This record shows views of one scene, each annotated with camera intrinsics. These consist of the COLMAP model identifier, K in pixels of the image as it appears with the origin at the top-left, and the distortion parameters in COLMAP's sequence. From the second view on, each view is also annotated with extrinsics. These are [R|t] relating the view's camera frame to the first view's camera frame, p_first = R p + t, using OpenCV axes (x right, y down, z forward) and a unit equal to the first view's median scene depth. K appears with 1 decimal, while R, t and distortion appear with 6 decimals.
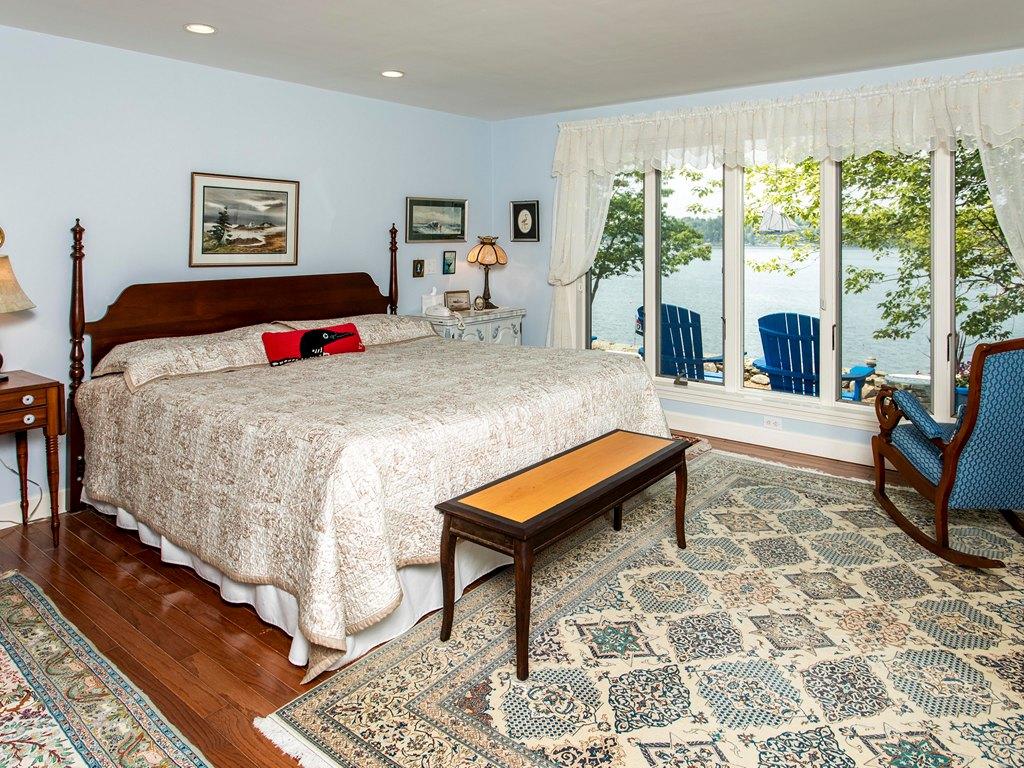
lens RADIAL K [[693.2, 0, 518.9], [0, 693.2, 383.8], [0, 0, 1]] dist [-0.007118, 0.003741]
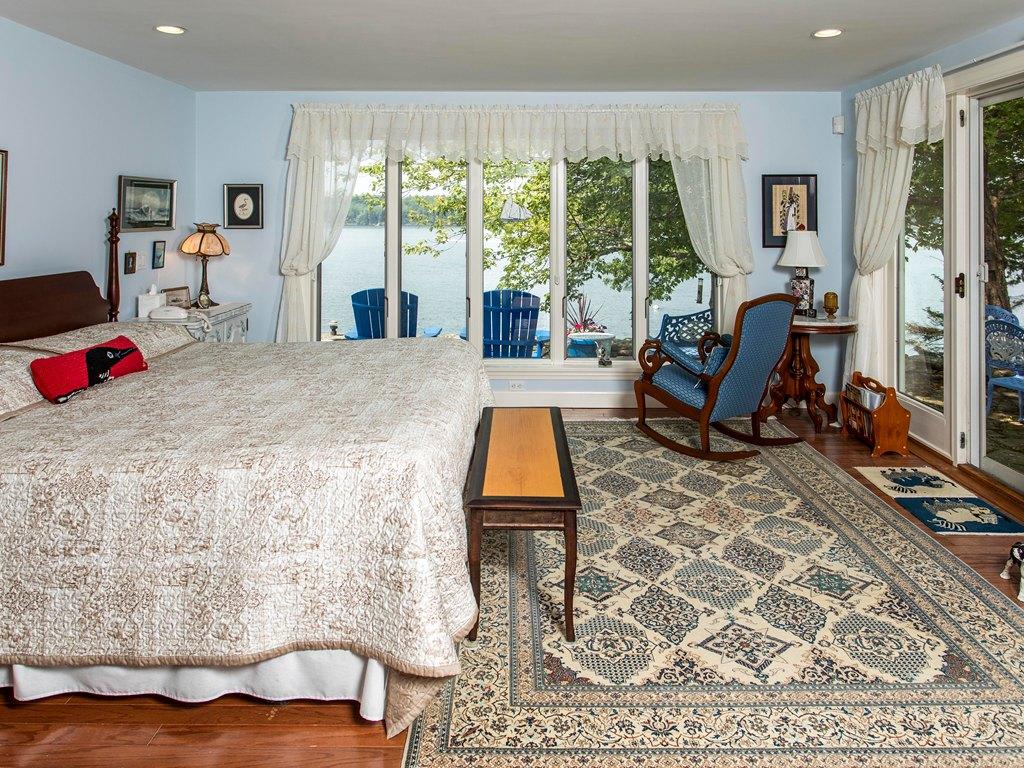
lens RADIAL K [[693.3, 0, 530.9], [0, 693.3, 361.1], [0, 0, 1]] dist [-0.001796, 0.003624]
pose [[0.777657, -0.123436, 0.616452, -0.483885], [0.125657, 0.991268, 0.039971, -0.042079], [-0.616003, 0.046378, 0.786378, 0.123336]]
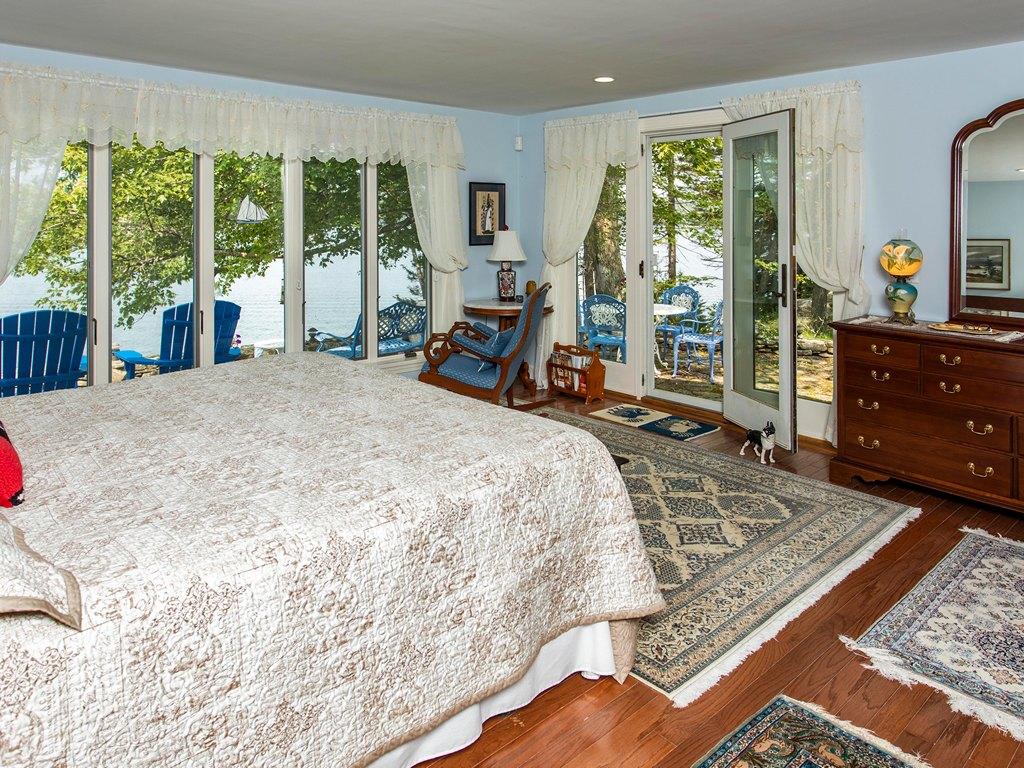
lens RADIAL K [[693.2, 0, 518.9], [0, 693.2, 383.8], [0, 0, 1]] dist [-0.007118, 0.003741]
pose [[0.138351, -0.224830, 0.964526, -0.886356], [0.195405, 0.960944, 0.195967, -0.155771], [-0.970915, 0.161361, 0.176881, 0.657577]]
